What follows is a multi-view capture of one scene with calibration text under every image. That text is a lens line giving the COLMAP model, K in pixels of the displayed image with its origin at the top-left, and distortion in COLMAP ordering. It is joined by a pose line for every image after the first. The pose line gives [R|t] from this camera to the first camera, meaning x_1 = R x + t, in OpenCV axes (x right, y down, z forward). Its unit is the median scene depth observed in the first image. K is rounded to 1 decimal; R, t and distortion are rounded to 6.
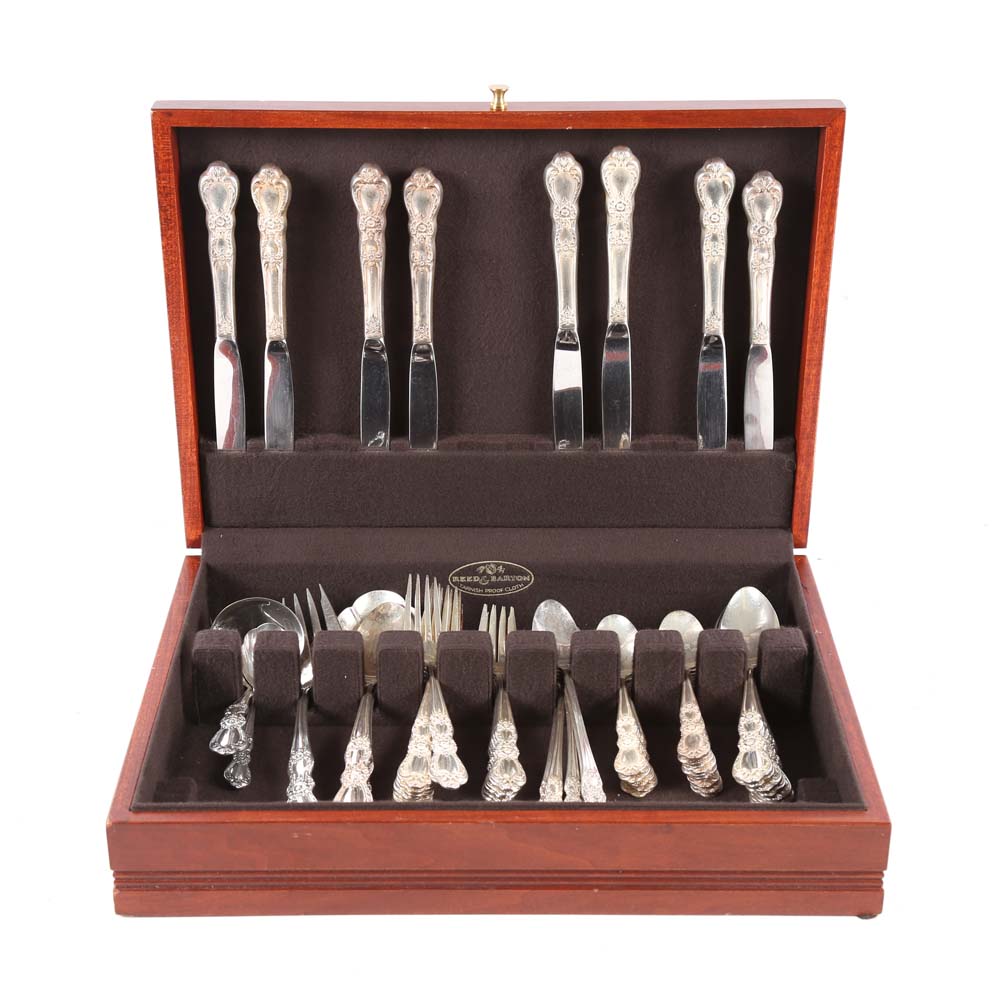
lens RADIAL K [[1910.9, 0, 498.0], [0, 1910.9, 501.7], [0, 0, 1]] dist [0.045879, 0.000000]
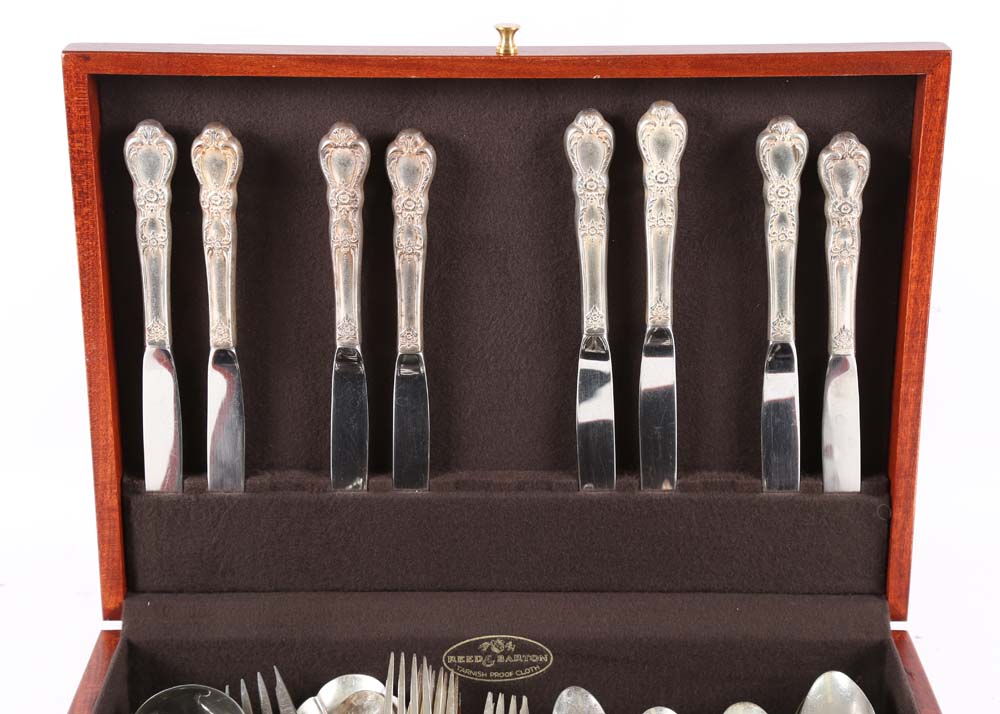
lens RADIAL K [[2017.1, 0, 501.8], [0, 2017.1, 347.5], [0, 0, 1]] dist [0.197933, 0.000000]
pose [[0.999984, 0.000120, -0.005631, 0.002817], [-0.000798, 0.992702, -0.120587, 0.014665], [0.005576, 0.120590, 0.992687, 0.177727]]
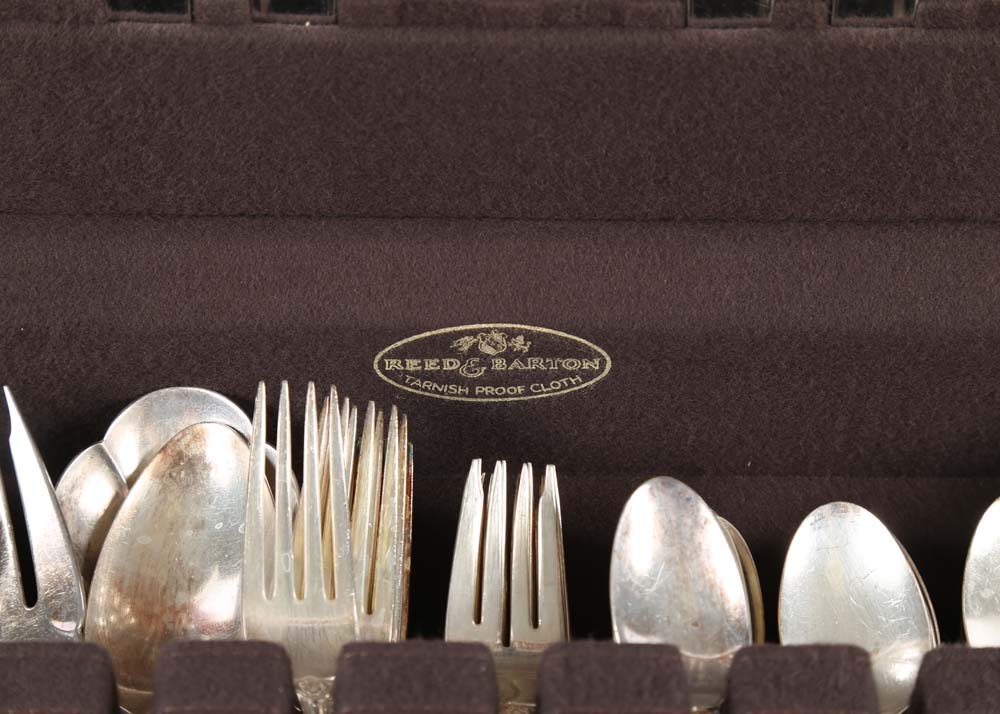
lens RADIAL K [[2576.9, 0, 496.2], [0, 2576.9, 358.6], [0, 0, 1]] dist [0.324349, 0.000000]
pose [[0.999926, 0.008127, 0.009021, -0.007456], [-0.010738, 0.938722, 0.344509, -0.132048], [-0.005668, -0.344580, 0.938740, 0.566399]]
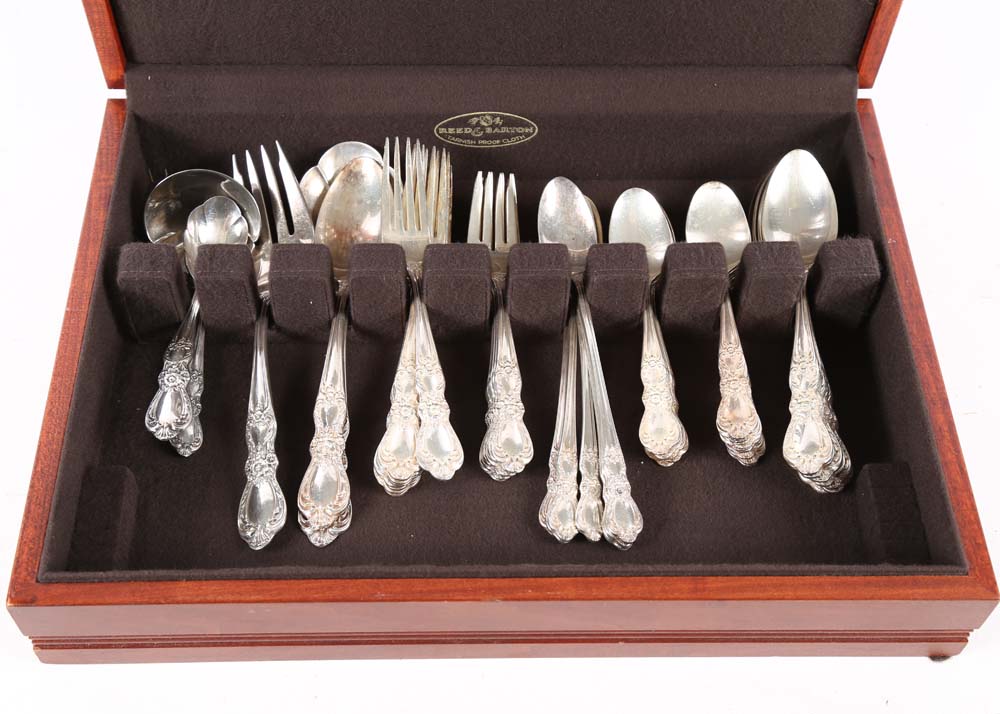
lens RADIAL K [[1359.6, 0, 487.6], [0, 1359.6, 360.7], [0, 0, 1]] dist [0.070904, 0.000000]
pose [[0.999781, -0.001855, 0.020861, -0.015837], [-0.008209, 0.881643, 0.471846, -0.154536], [-0.019267, -0.471914, 0.881434, 0.452118]]
